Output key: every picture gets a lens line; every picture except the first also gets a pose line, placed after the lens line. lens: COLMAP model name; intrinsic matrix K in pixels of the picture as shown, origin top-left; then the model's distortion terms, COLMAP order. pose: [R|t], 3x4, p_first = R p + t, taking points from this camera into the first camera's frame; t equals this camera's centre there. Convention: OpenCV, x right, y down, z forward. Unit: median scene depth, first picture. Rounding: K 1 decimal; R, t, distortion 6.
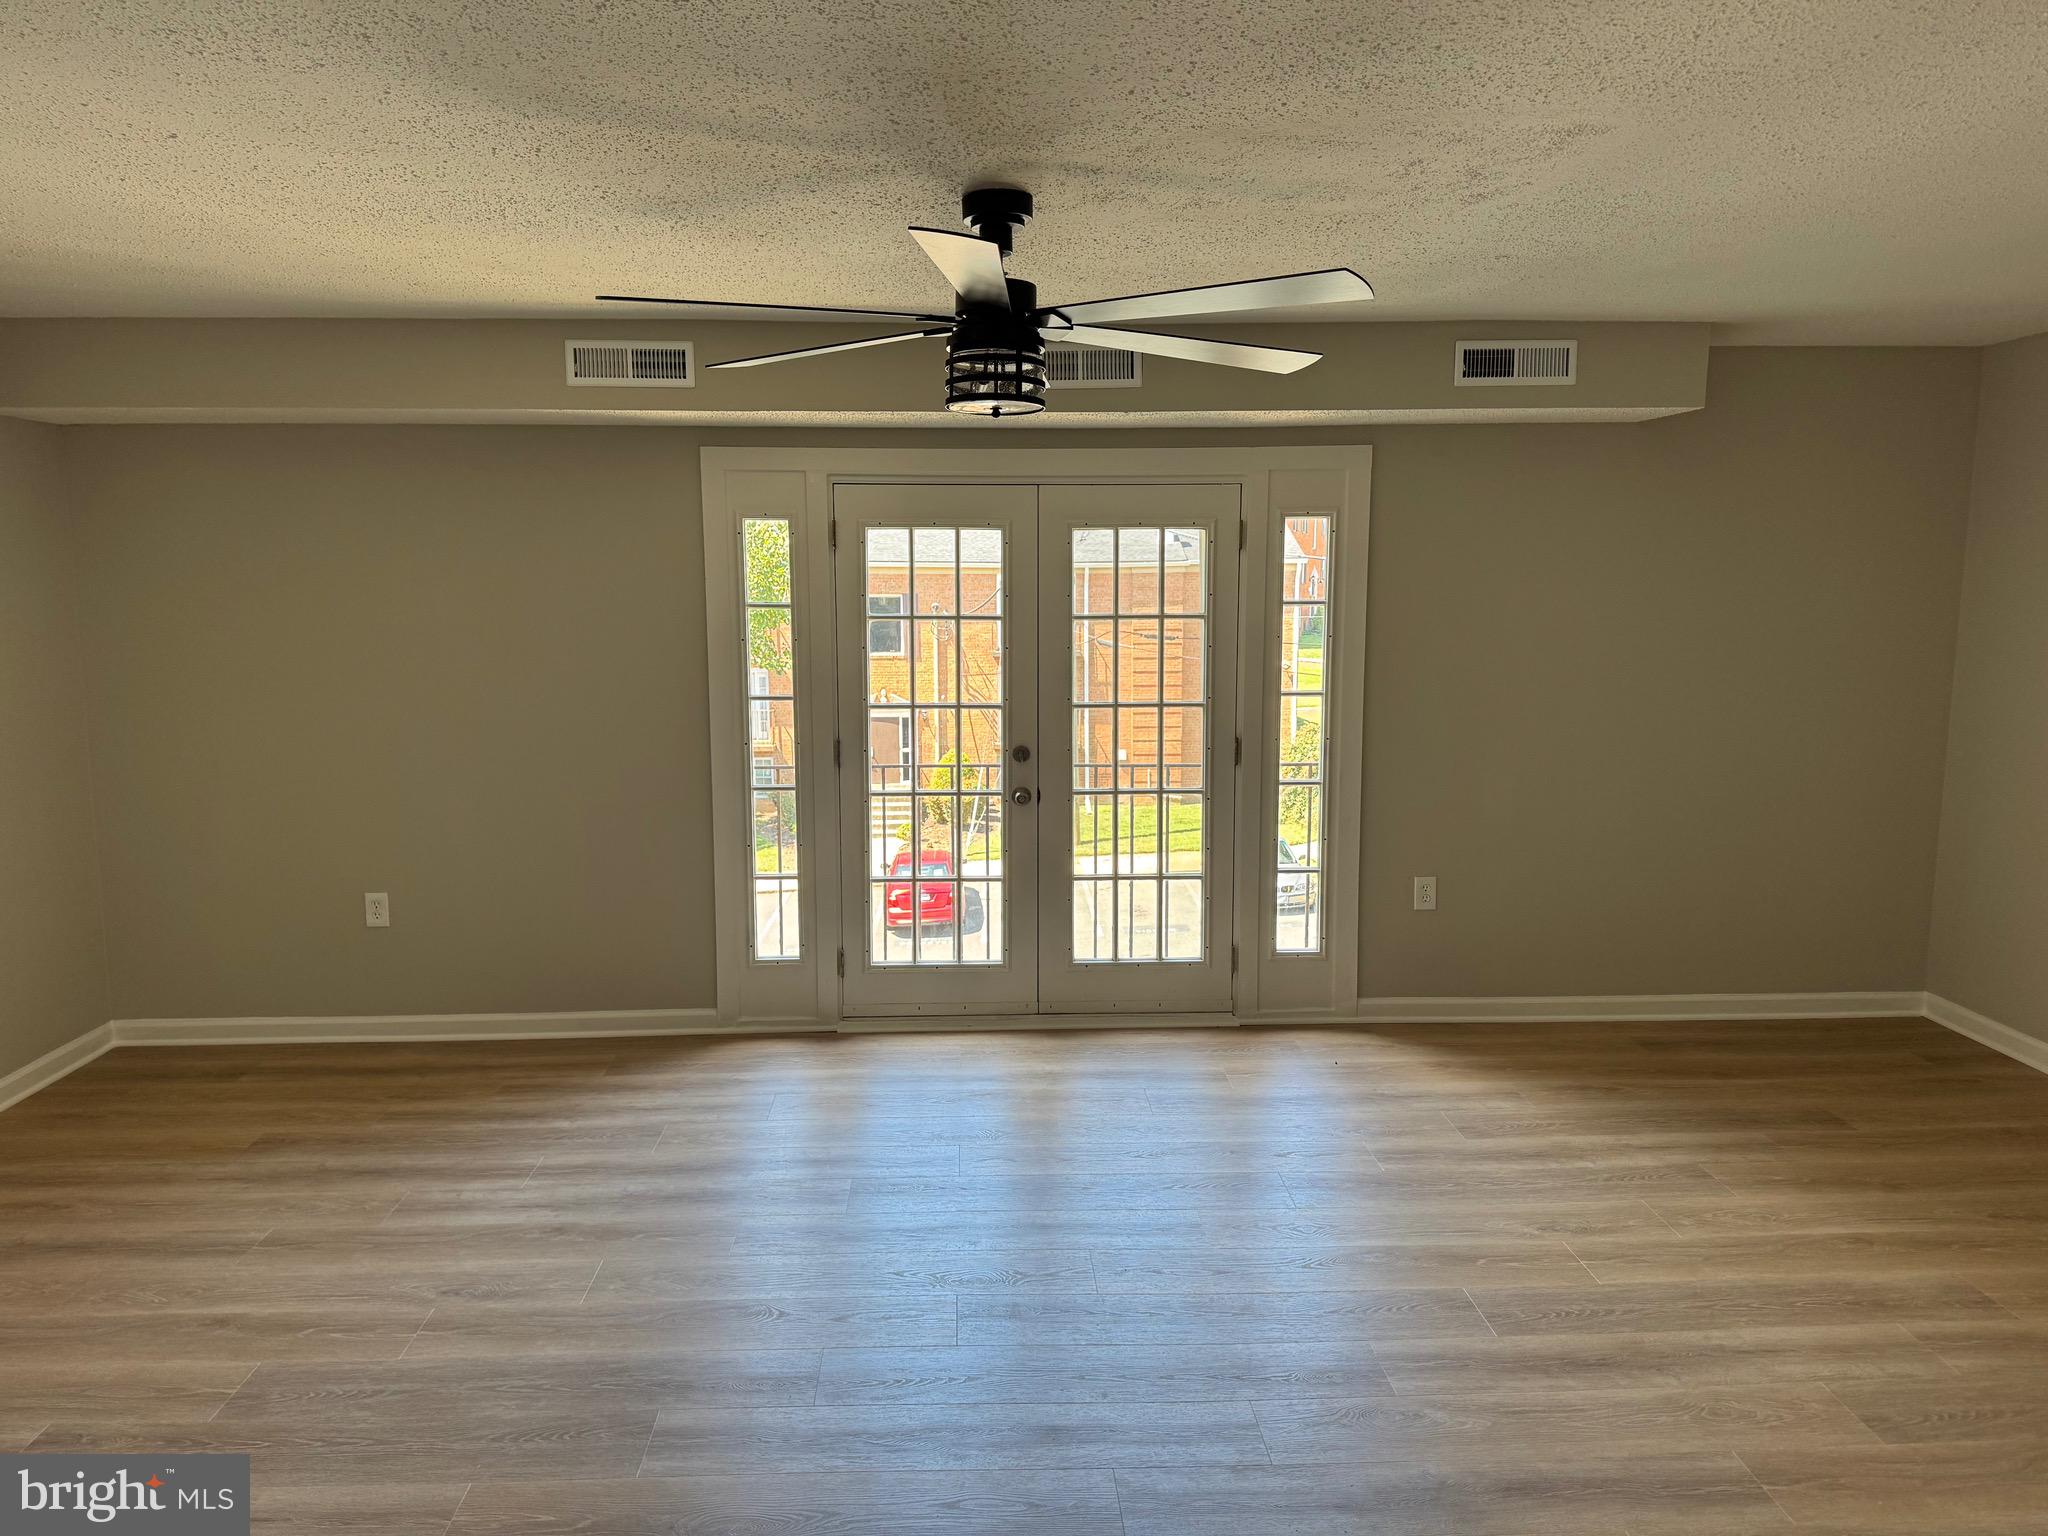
lens RADIAL K [[1446.1, 0, 1025.4], [0, 1446.1, 755.0], [0, 0, 1]] dist [0.077993, -0.086014]
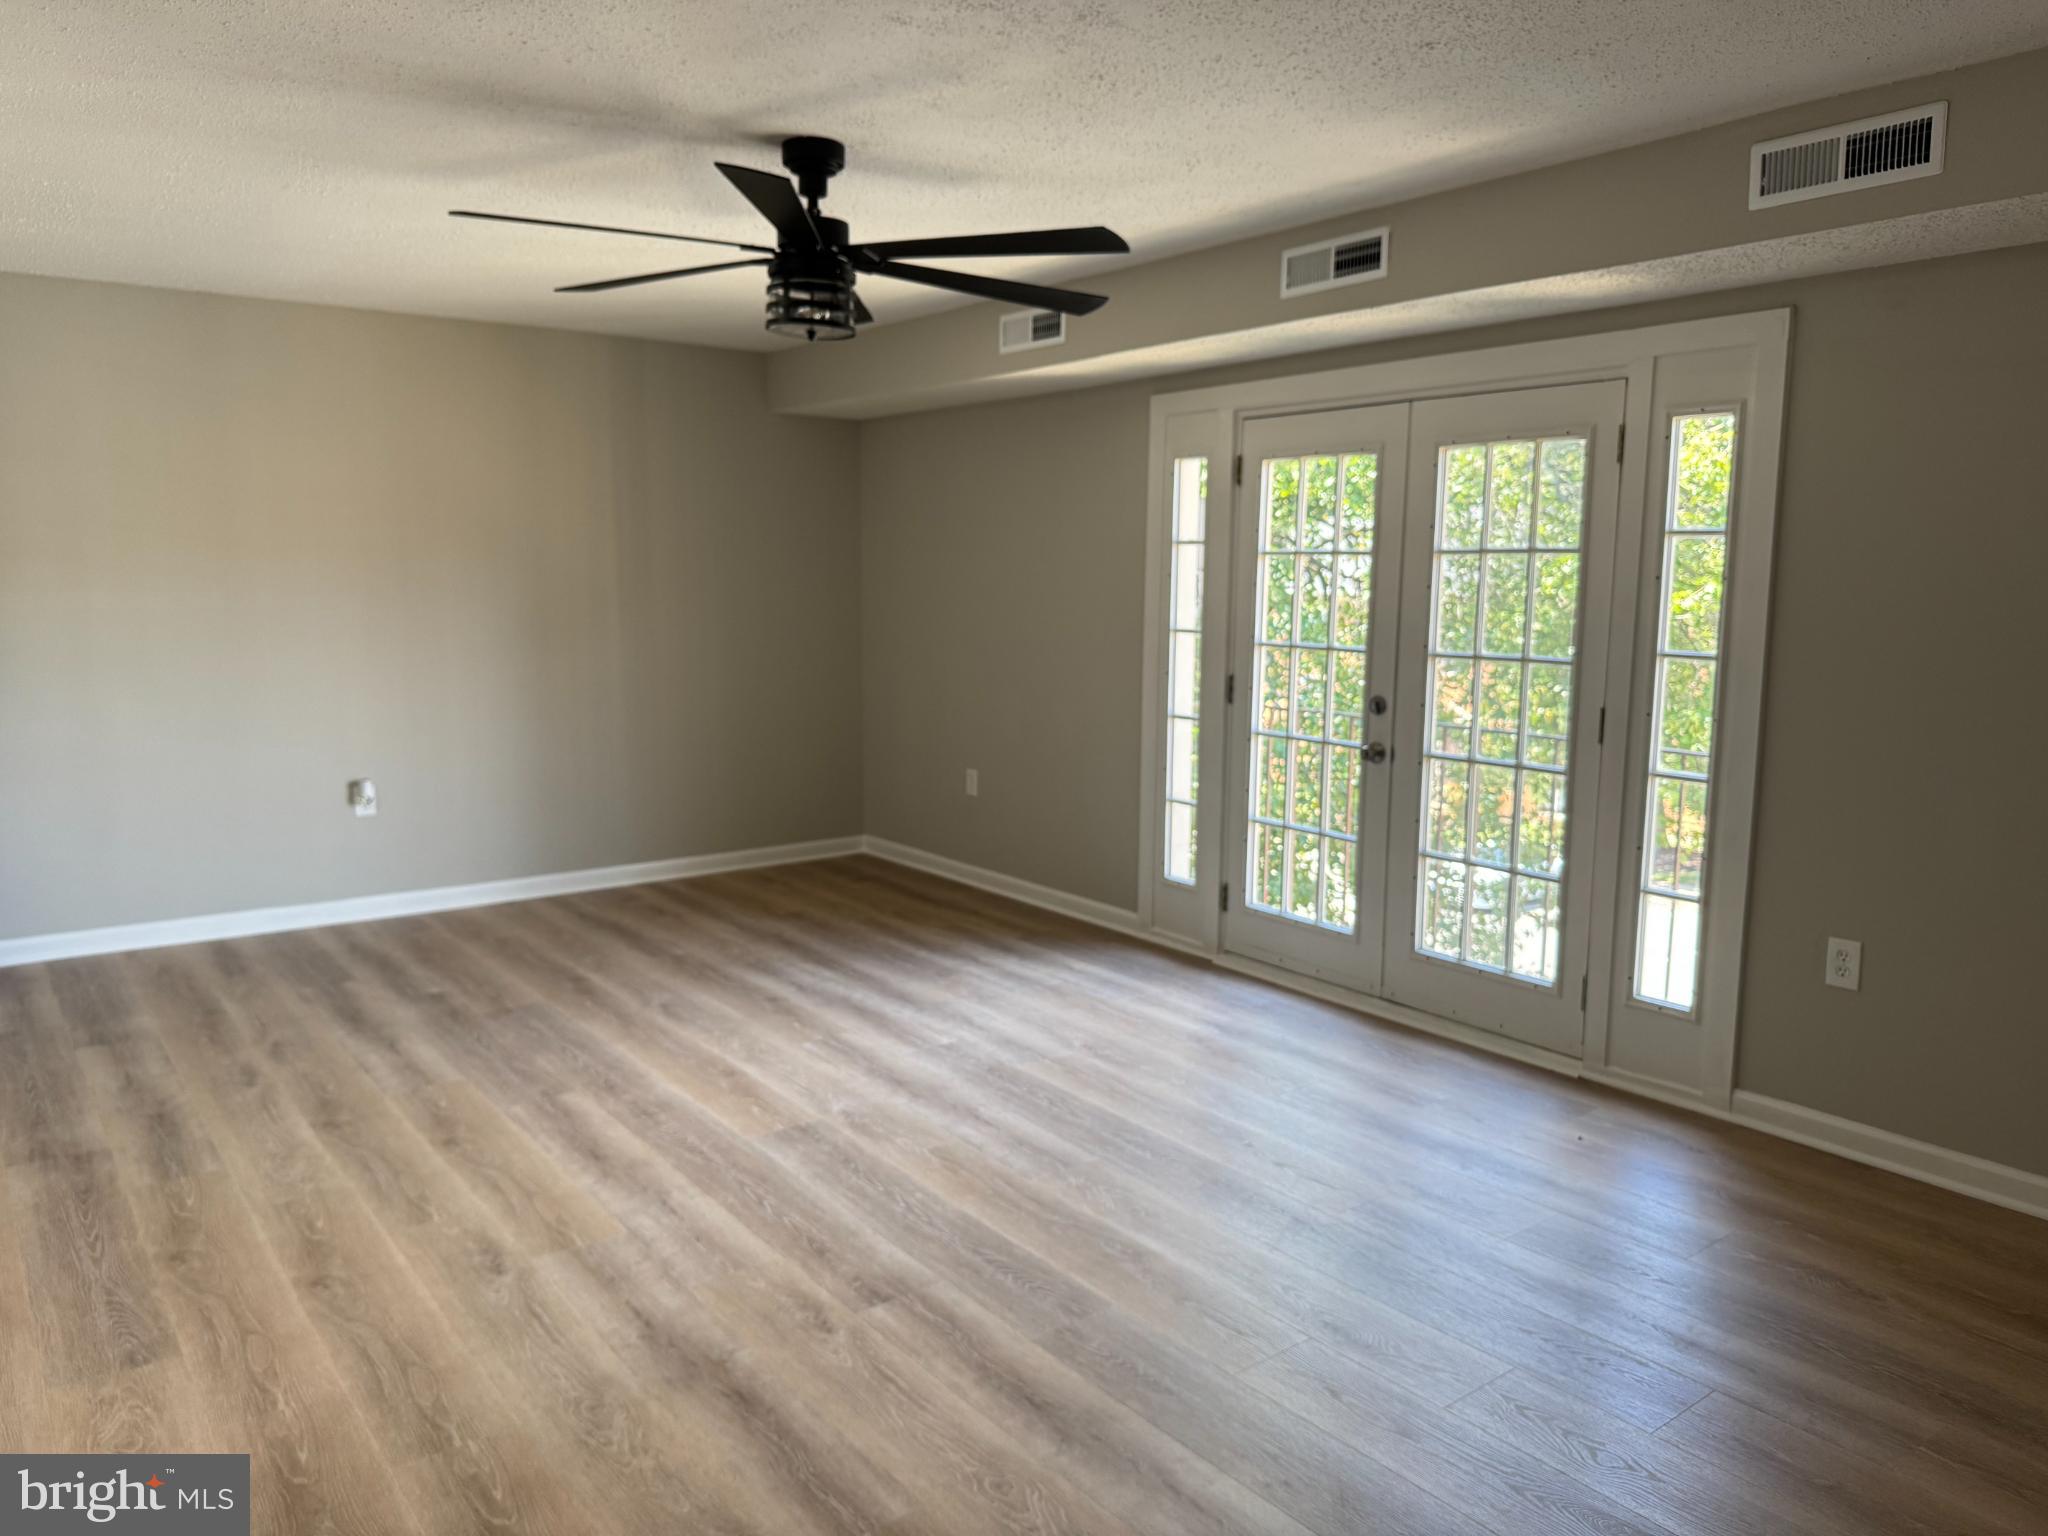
lens RADIAL K [[1443.5, 0, 1024.0], [0, 1443.5, 768.0], [0, 0, 1]] dist [0.161841, -0.328143]
pose [[0.576536, 0.122197, -0.807882, 0.616950], [-0.114919, 0.991052, 0.067892, 0.001640], [0.808950, 0.053699, 0.585420, 0.297122]]
